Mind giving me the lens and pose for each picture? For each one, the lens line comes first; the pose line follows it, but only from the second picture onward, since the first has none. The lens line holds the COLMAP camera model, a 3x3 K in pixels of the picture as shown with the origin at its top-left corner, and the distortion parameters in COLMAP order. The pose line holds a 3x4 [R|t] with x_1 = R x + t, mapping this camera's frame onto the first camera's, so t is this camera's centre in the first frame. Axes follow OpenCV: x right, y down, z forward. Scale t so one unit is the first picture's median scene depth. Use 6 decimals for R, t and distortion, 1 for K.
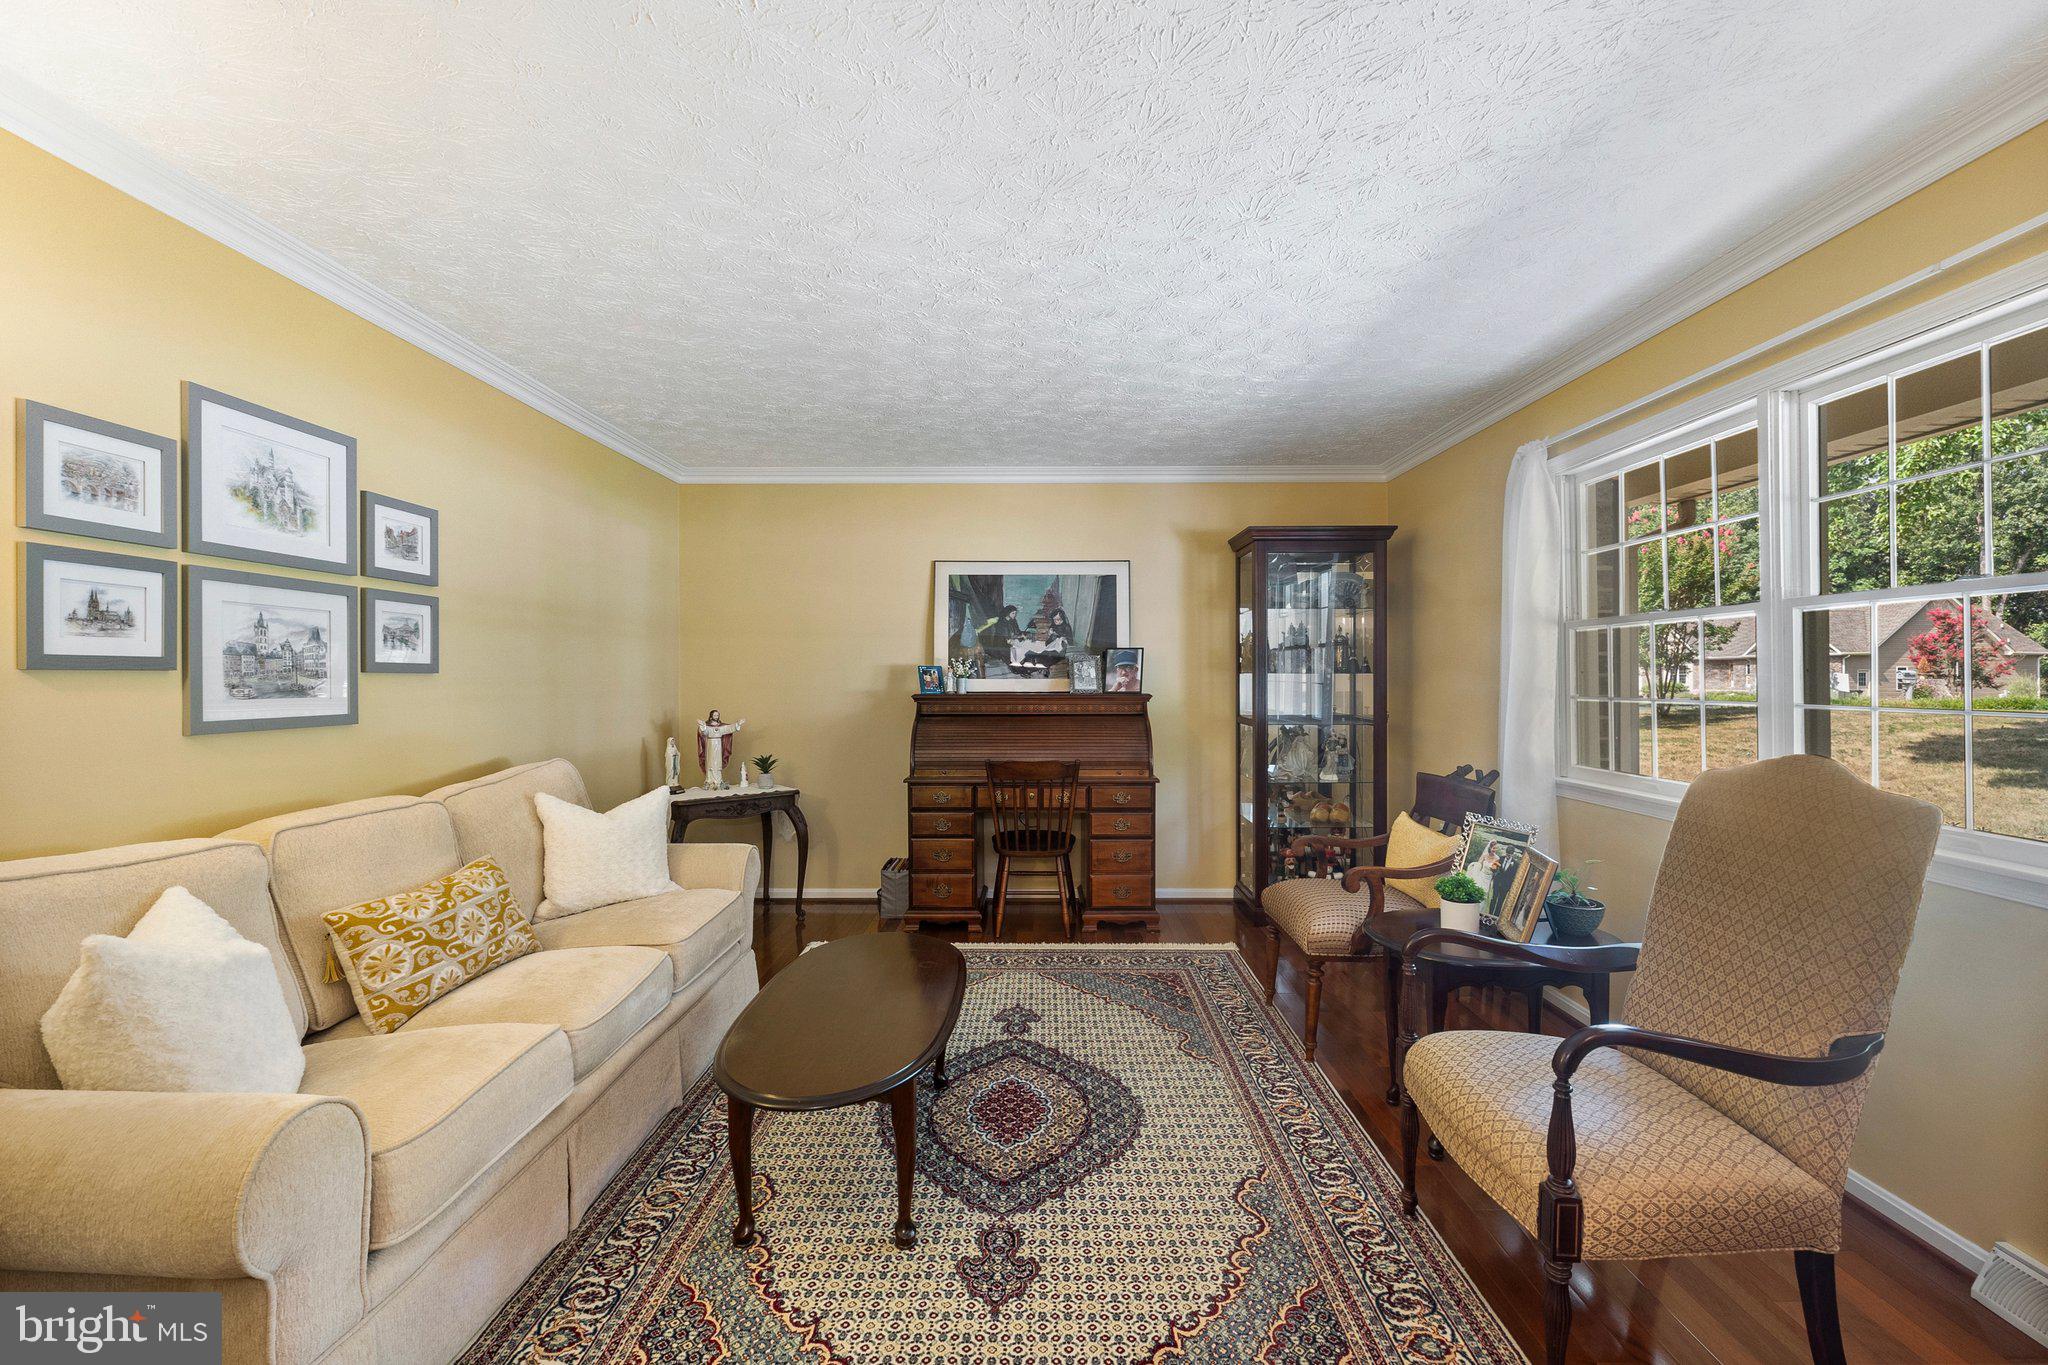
lens RADIAL K [[862.6, 0, 1038.3], [0, 862.6, 672.6], [0, 0, 1]] dist [-0.004864, -0.000519]
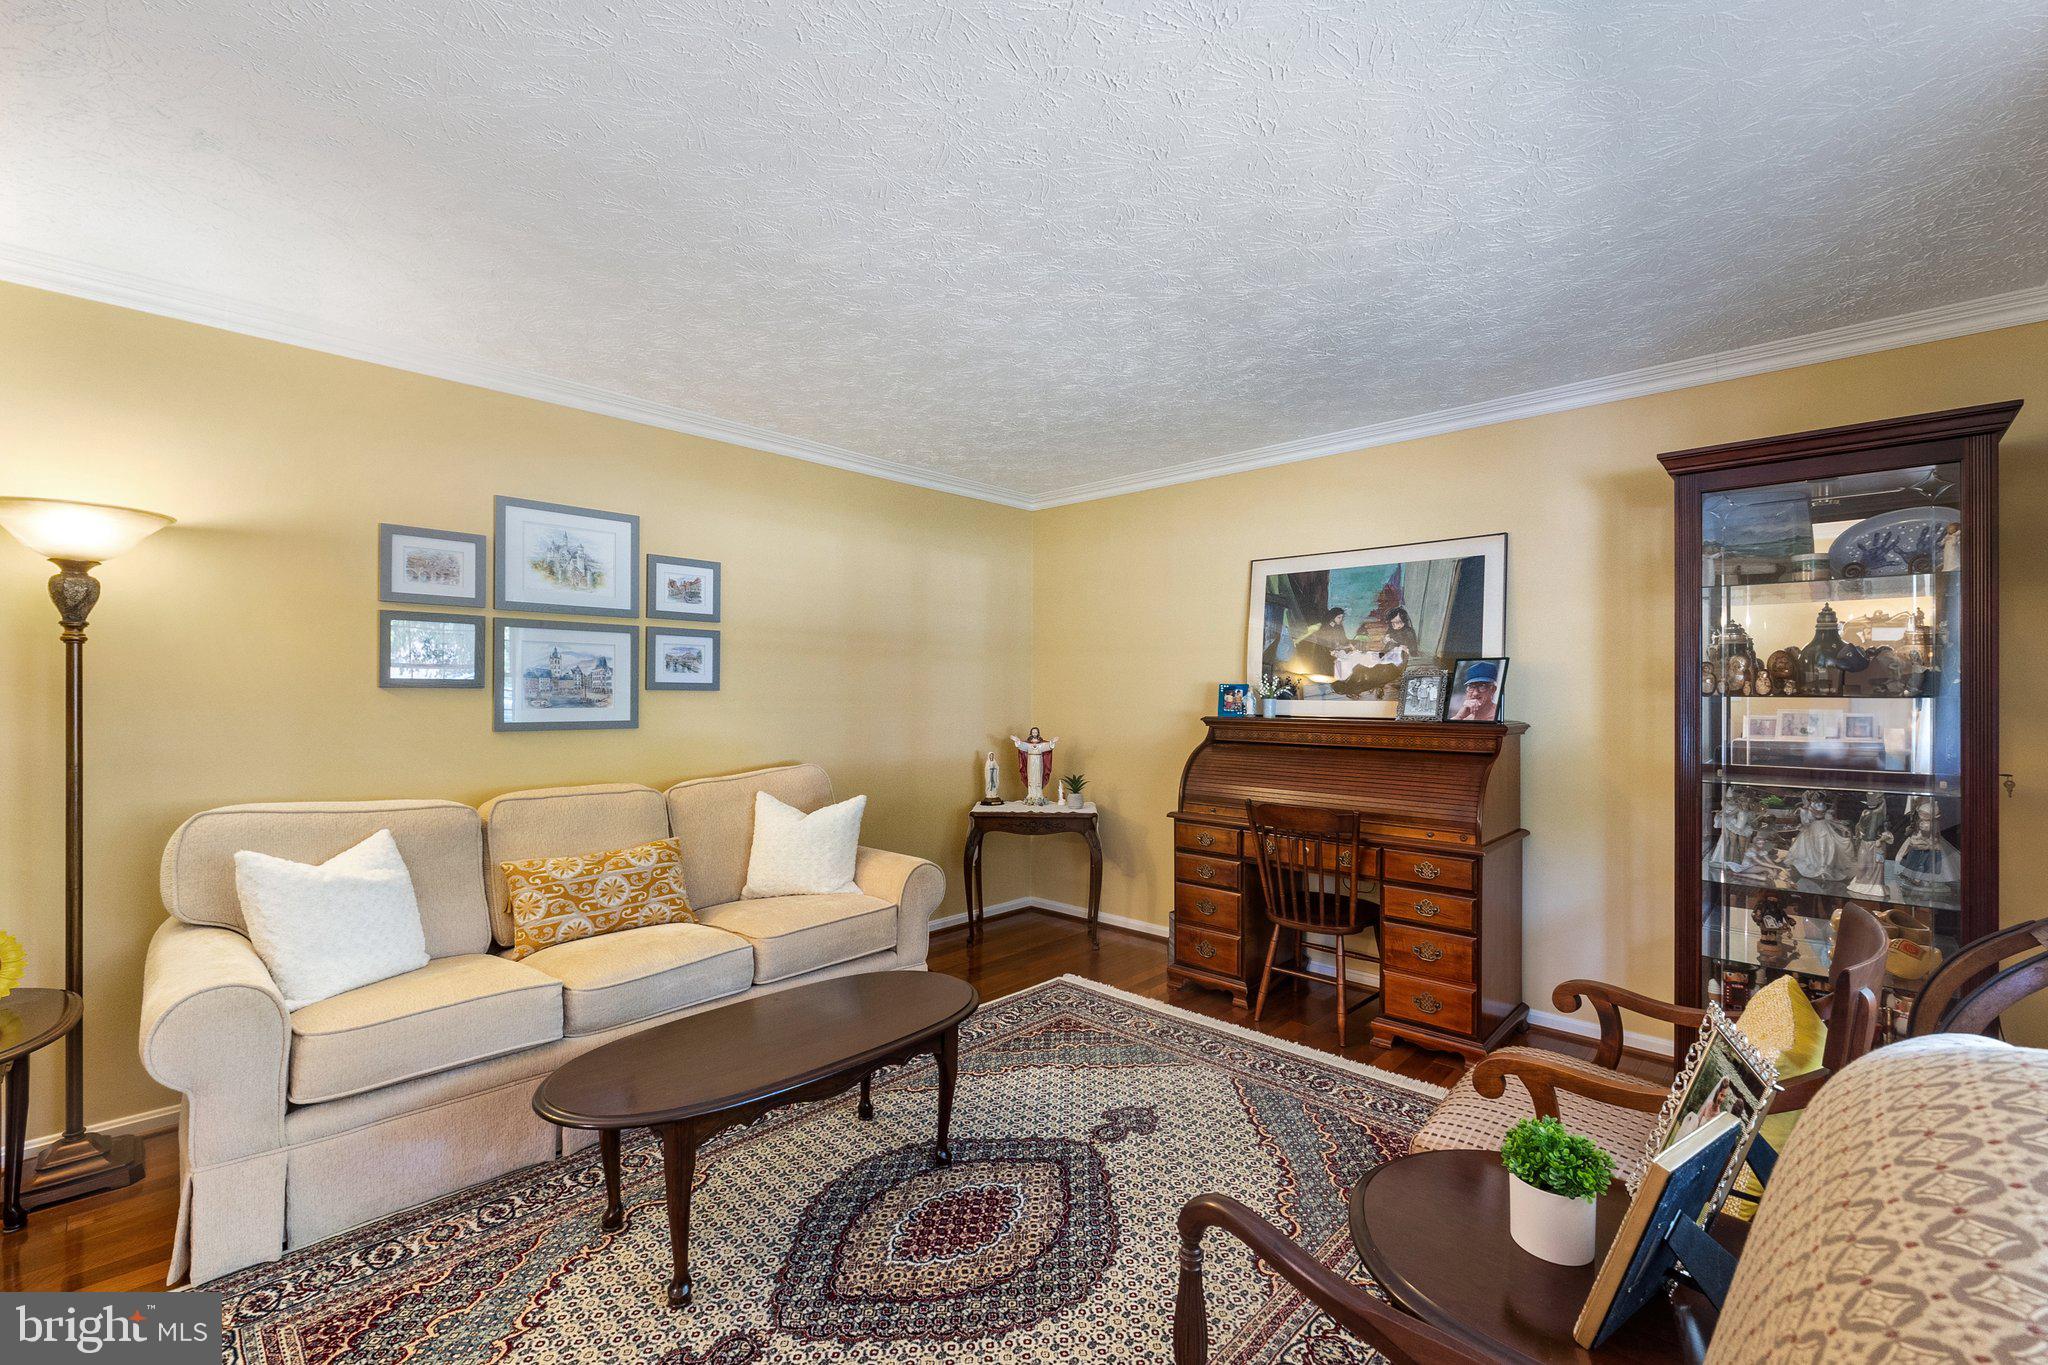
lens RADIAL K [[864.2, 0, 1027.2], [0, 864.2, 686.3], [0, 0, 1]] dist [-0.006683, -0.000493]
pose [[0.728517, 0.000687, -0.685027, 0.475277], [-0.004094, 0.999986, -0.003352, -0.002957], [0.685015, 0.005246, 0.728510, 0.358384]]
